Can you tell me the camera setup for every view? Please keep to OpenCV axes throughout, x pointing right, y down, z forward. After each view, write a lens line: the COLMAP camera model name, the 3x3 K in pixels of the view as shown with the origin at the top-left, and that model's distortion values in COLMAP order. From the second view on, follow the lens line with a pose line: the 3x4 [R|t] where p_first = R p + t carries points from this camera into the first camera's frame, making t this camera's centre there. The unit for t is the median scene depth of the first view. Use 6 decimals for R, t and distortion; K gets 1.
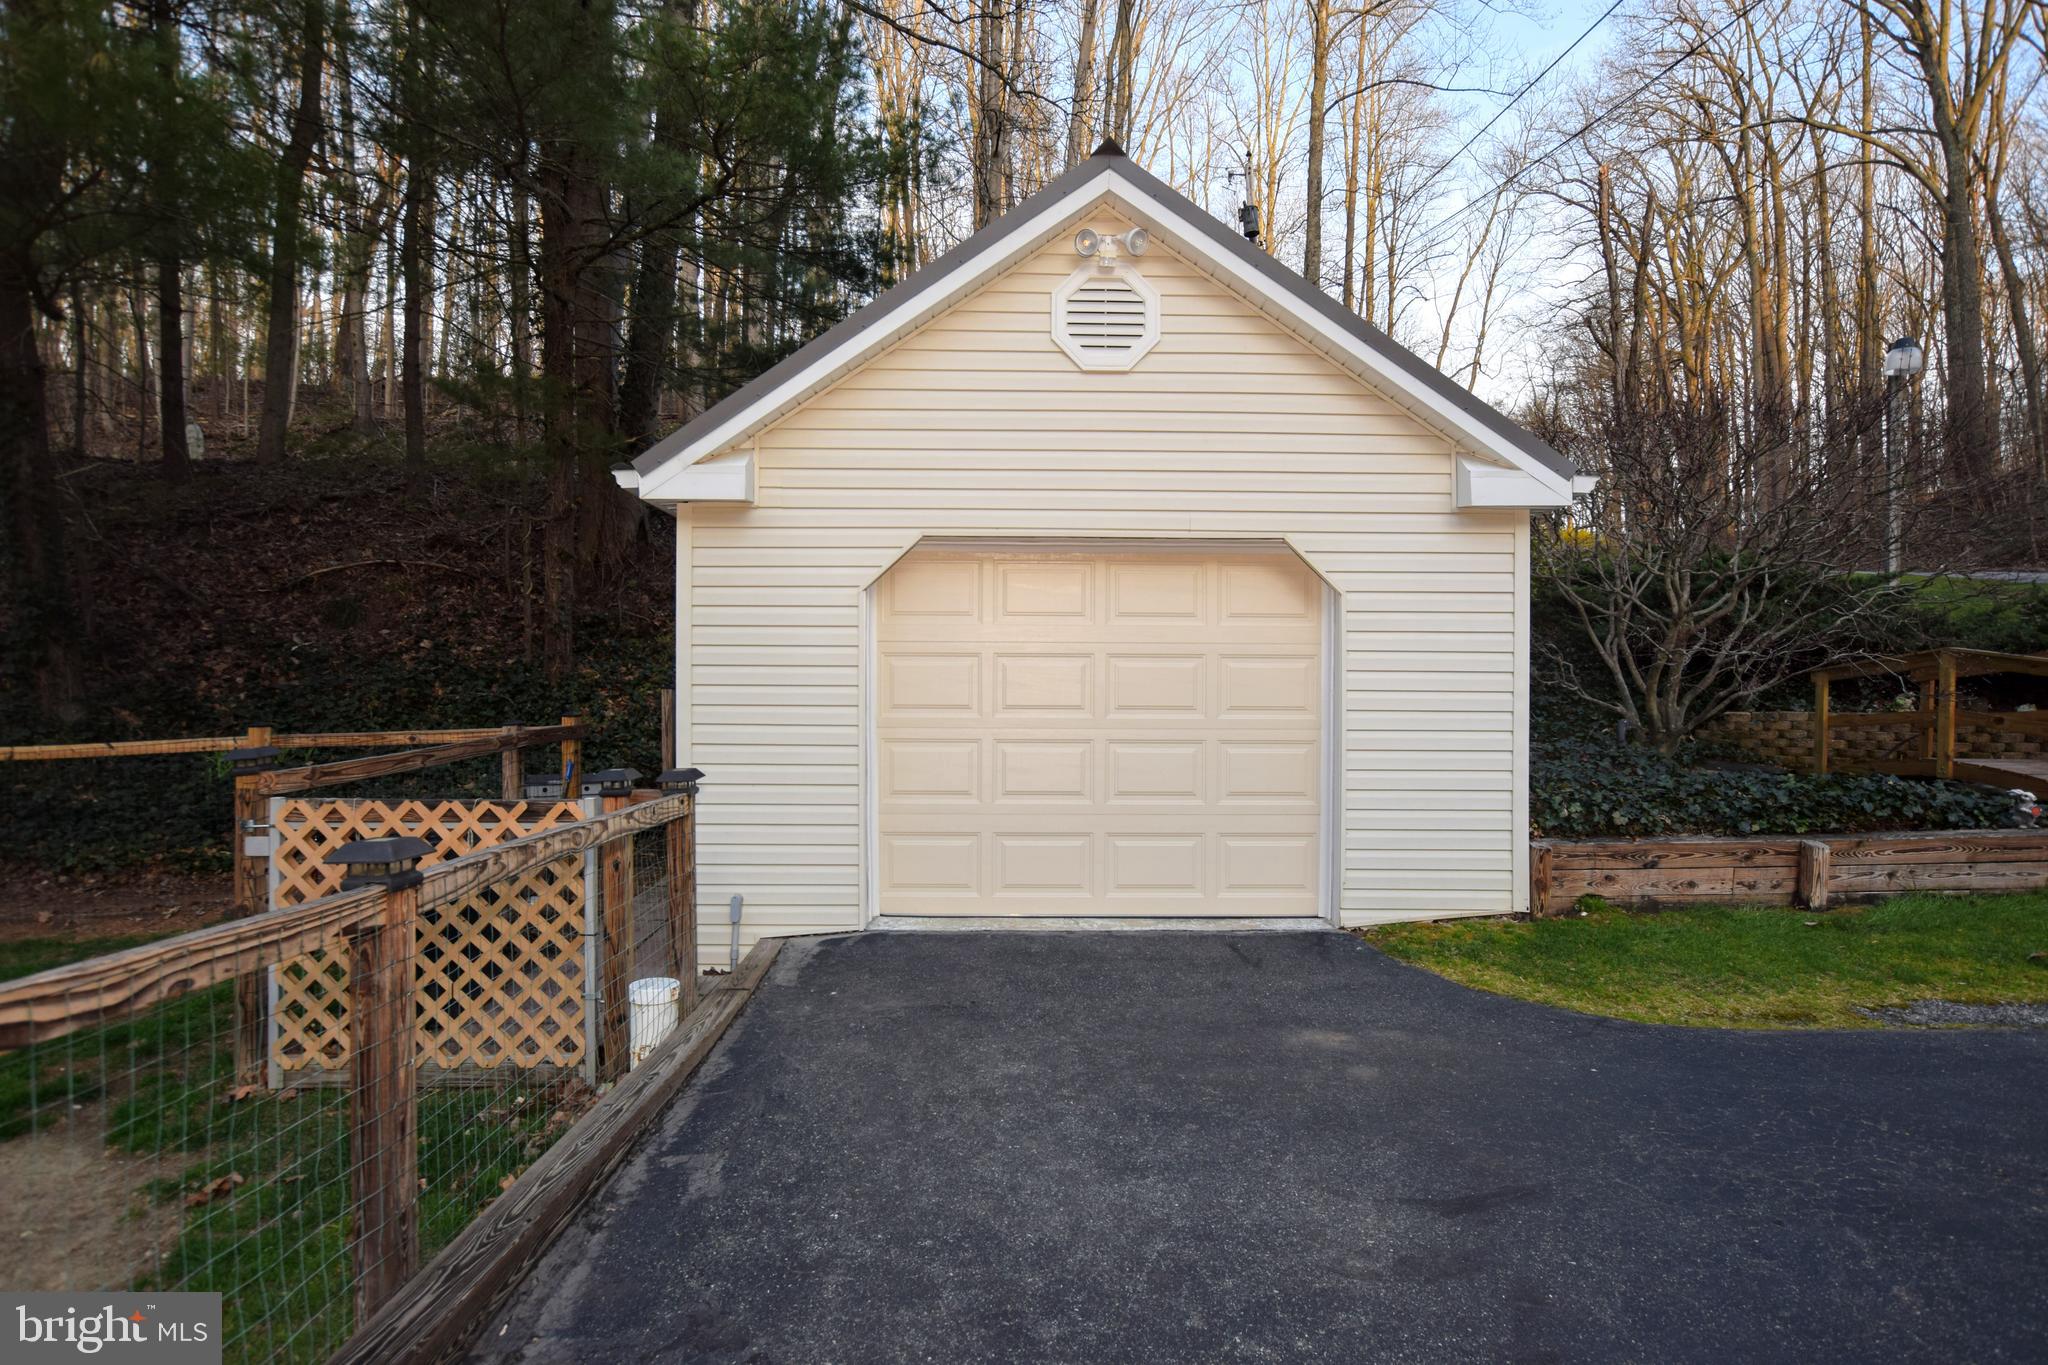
lens RADIAL K [[1021.6, 0, 1024.0], [0, 1021.6, 682.5], [0, 0, 1]] dist [-0.023065, 0.000097]
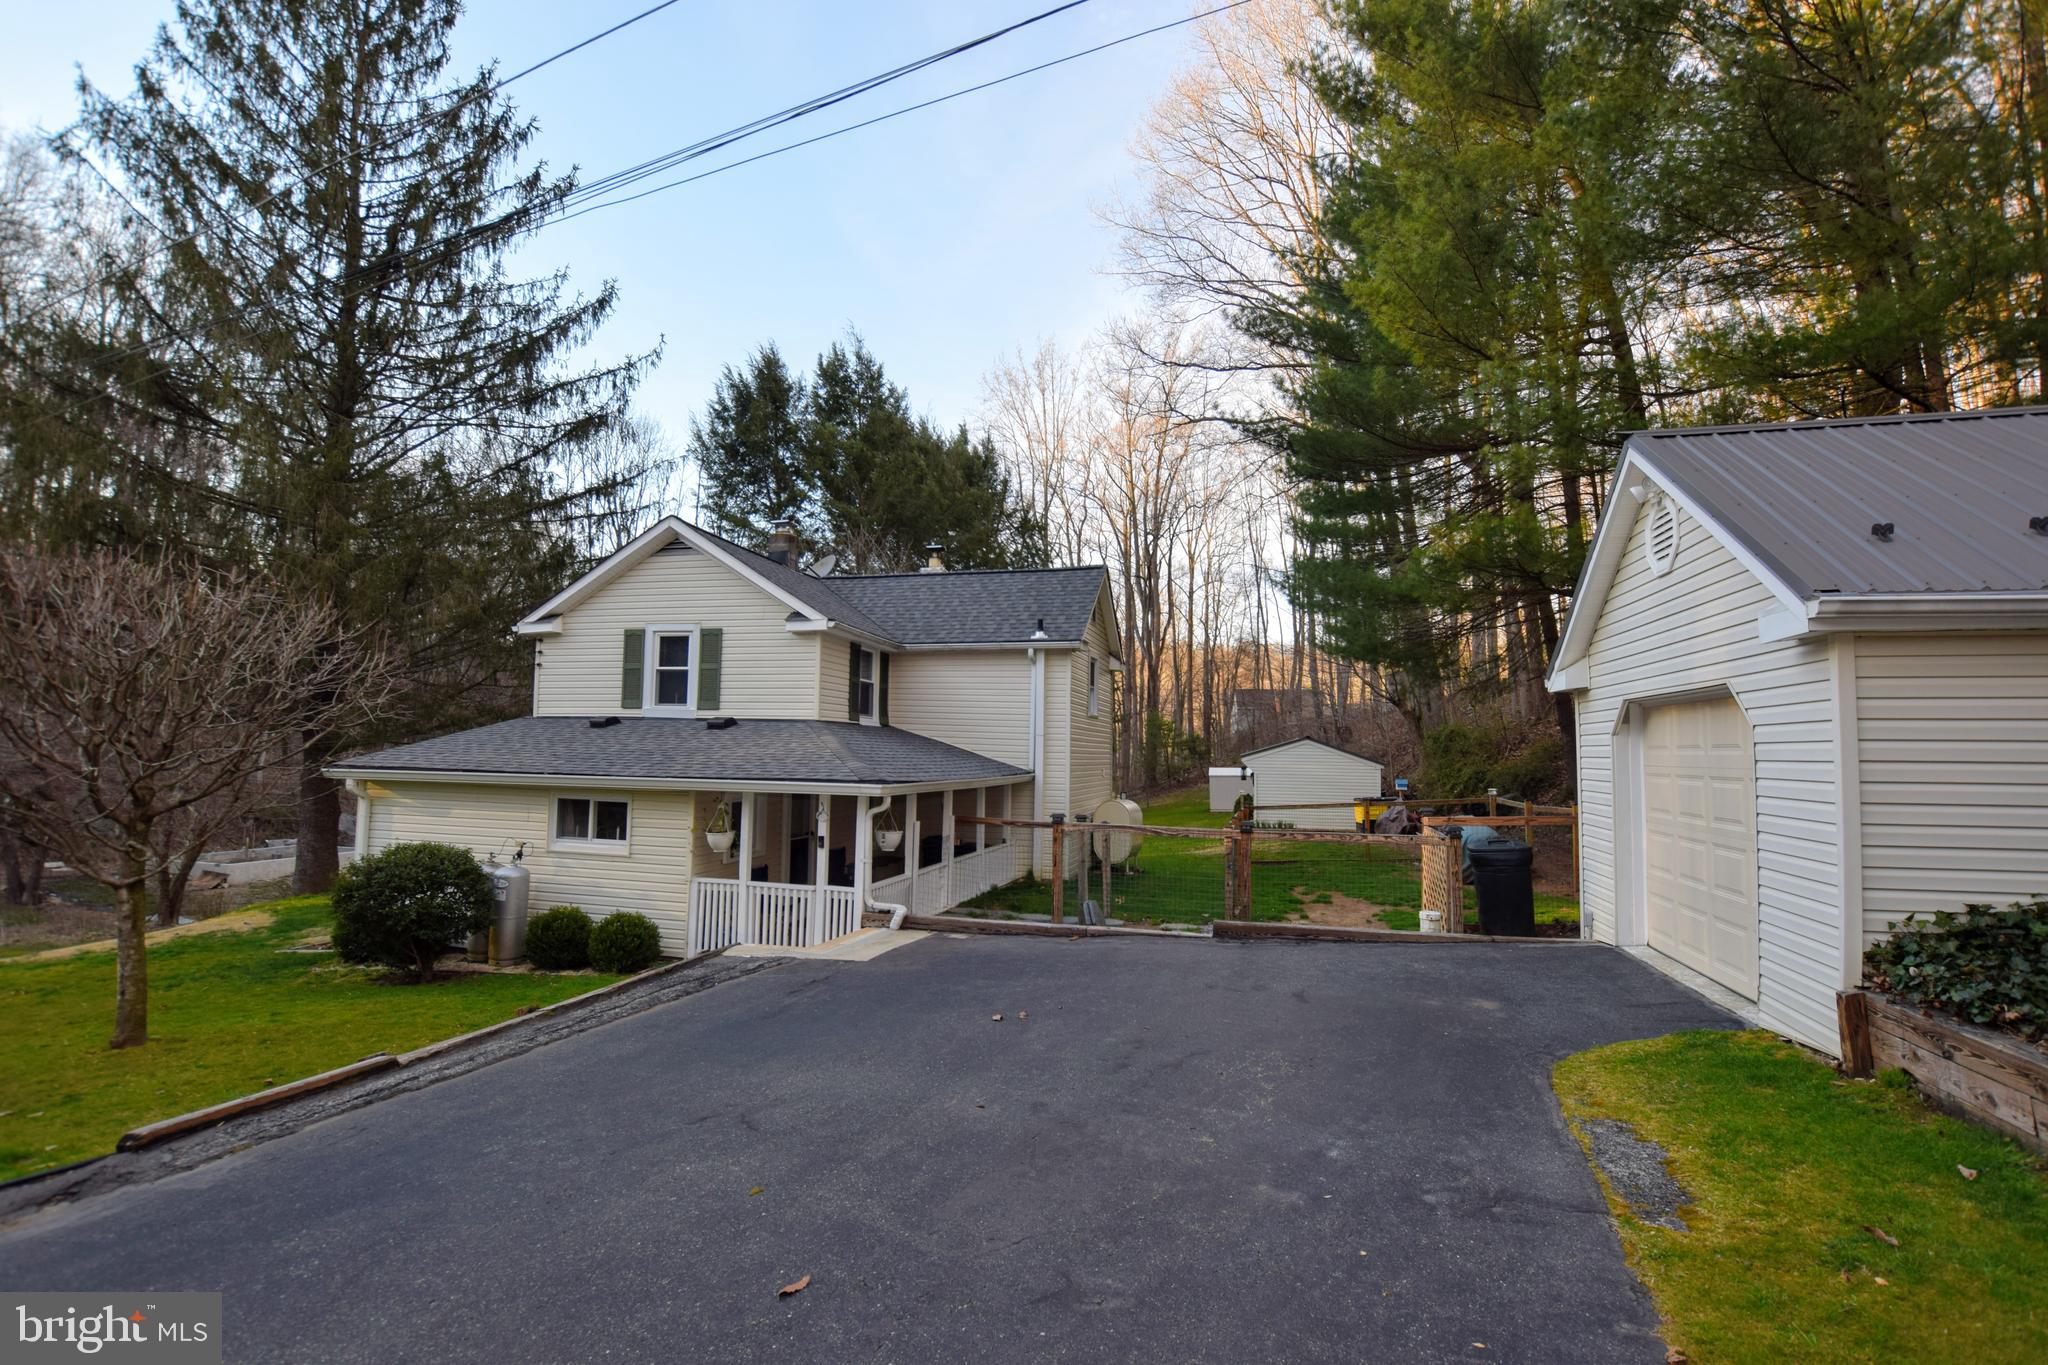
lens RADIAL K [[1021.6, 0, 1024.0], [0, 1021.6, 682.5], [0, 0, 1]] dist [-0.023065, 0.000097]
pose [[-0.314583, -0.066122, -0.946924, 1.628551], [-0.002040, 0.997616, -0.068984, -0.057580], [0.949228, -0.019770, -0.313968, 0.571808]]
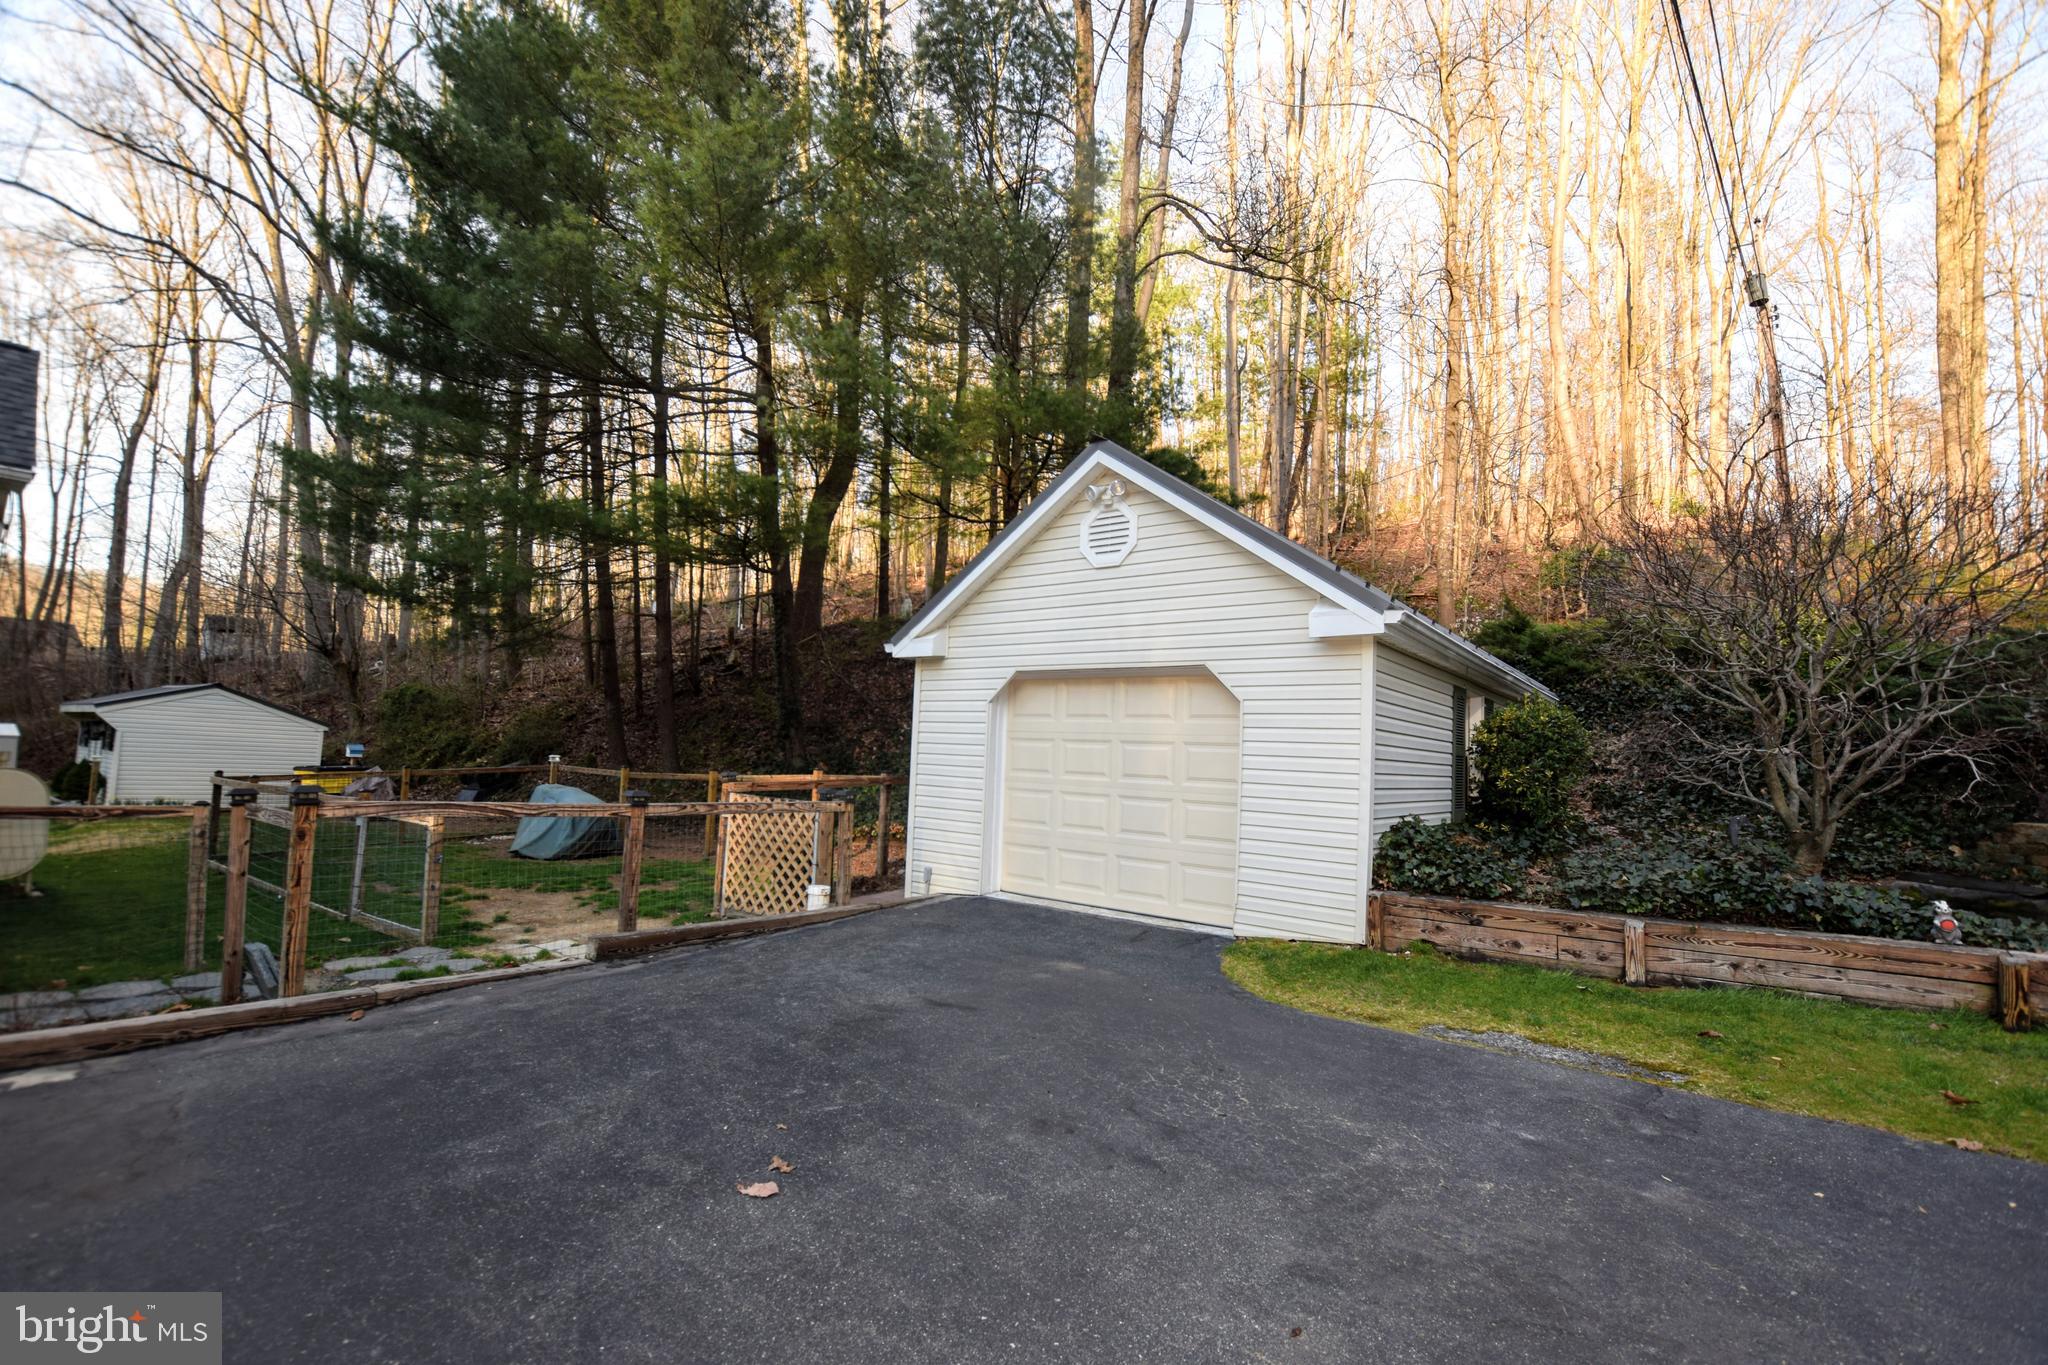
lens RADIAL K [[922.5, 0, 1024.0], [0, 922.5, 682.5], [0, 0, 1]] dist [-0.027307, 0.000593]
pose [[0.774577, -0.022718, -0.632072, 0.905681], [-0.035181, 0.996260, -0.078920, 0.000347], [0.631500, 0.083367, 0.770881, -0.205944]]
